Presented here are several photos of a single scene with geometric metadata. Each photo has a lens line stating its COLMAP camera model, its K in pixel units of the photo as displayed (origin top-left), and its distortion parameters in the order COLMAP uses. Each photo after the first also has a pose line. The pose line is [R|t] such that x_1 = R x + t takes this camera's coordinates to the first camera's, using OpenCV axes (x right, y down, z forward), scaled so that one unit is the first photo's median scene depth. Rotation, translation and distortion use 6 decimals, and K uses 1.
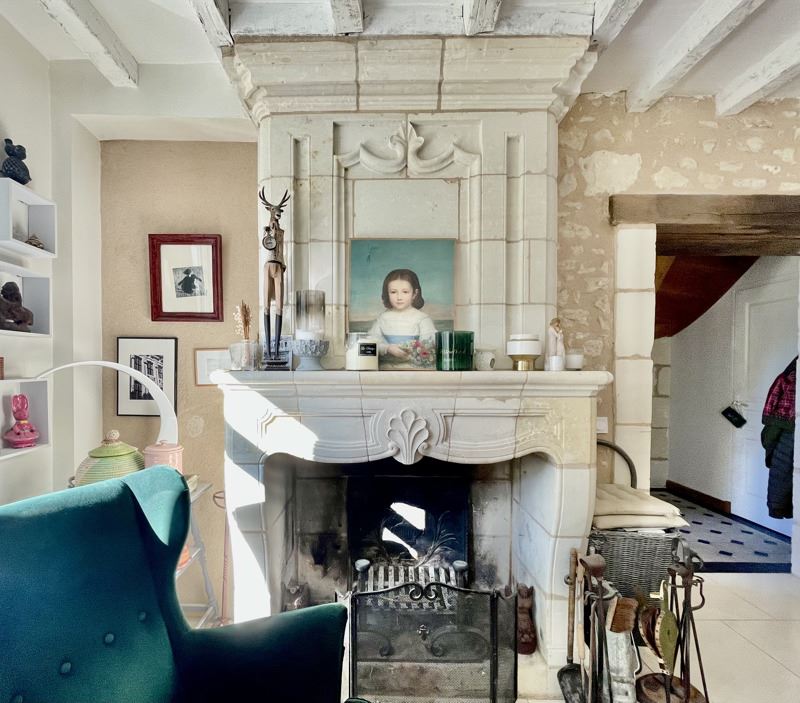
lens RADIAL K [[454.3, 0, 389.4], [0, 454.3, 382.4], [0, 0, 1]] dist [-0.007313, -0.002041]
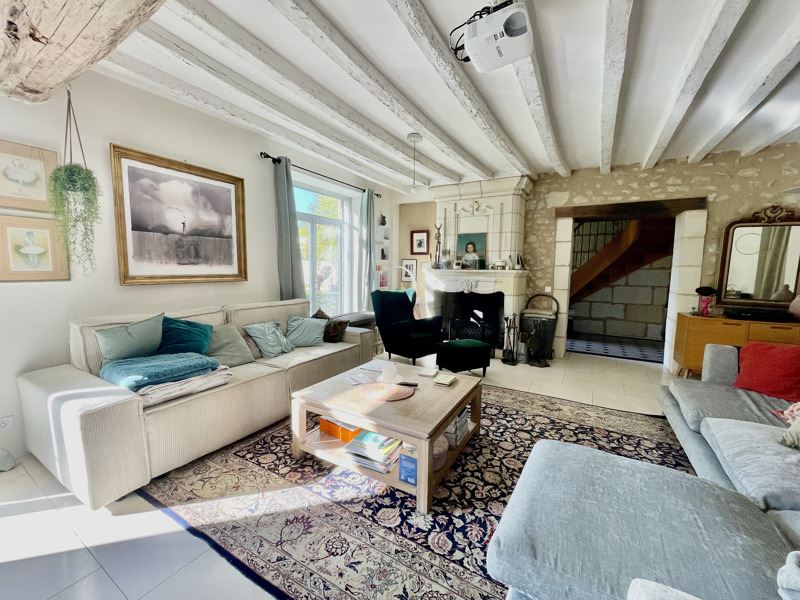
lens RADIAL K [[323.3, 0, 398.8], [0, 323.3, 305.0], [0, 0, 1]] dist [0.002336, 0.000113]
pose [[0.866693, 0.065006, -0.494588, 0.846317], [-0.024582, 0.995834, 0.087811, 0.045742], [0.498236, -0.063947, 0.864680, -1.586501]]
